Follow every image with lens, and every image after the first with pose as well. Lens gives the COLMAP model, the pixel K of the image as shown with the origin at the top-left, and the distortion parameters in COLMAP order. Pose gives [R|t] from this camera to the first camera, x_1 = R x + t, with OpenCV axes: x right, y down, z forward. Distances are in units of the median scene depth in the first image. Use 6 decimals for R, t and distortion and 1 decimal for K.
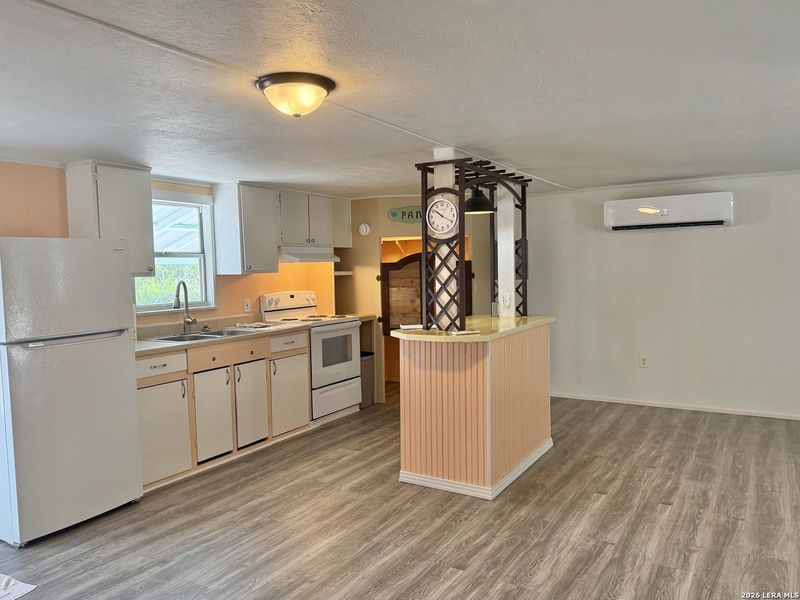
lens RADIAL K [[595.8, 0, 403.3], [0, 595.8, 297.2], [0, 0, 1]] dist [0.007325, -0.001534]
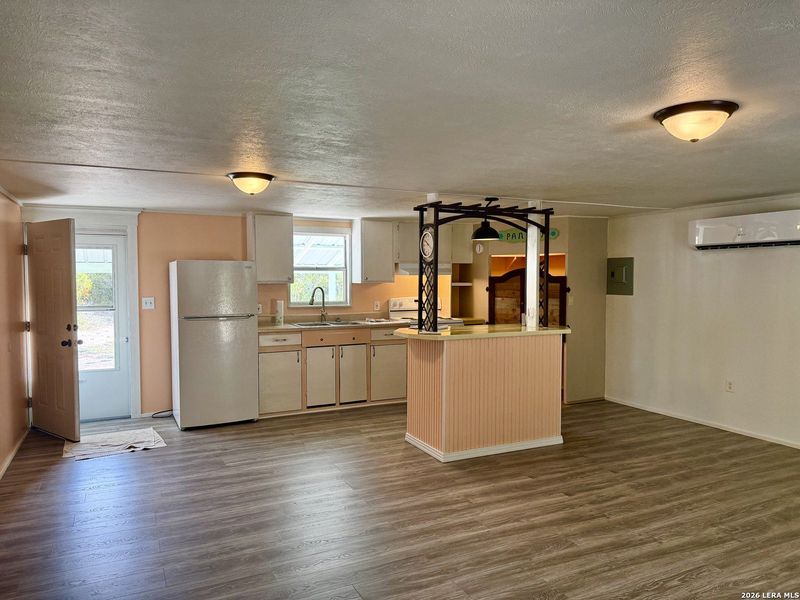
lens RADIAL K [[557.1, 0, 400.0], [0, 557.1, 300.0], [0, 0, 1]] dist [0.079842, -0.107526]
pose [[0.843938, 0.045040, -0.534546, 0.582791], [-0.047014, 0.998845, 0.009935, -0.018459], [0.534376, 0.016746, 0.845081, -0.075654]]
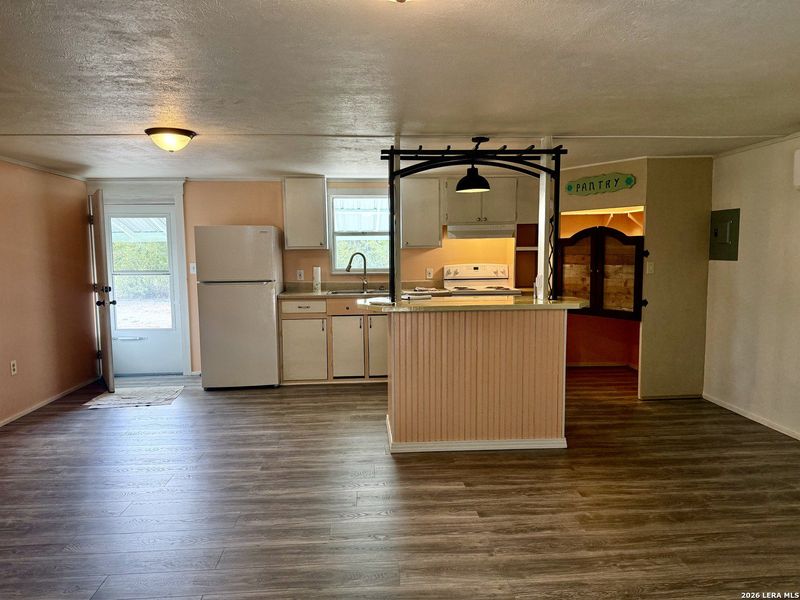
lens RADIAL K [[557.1, 0, 400.0], [0, 557.1, 300.0], [0, 0, 1]] dist [0.079842, -0.107526]
pose [[0.577229, 0.091152, -0.811479, 0.814460], [-0.045067, 0.995792, 0.079798, -0.026392], [0.815338, -0.009491, 0.578907, 0.333534]]
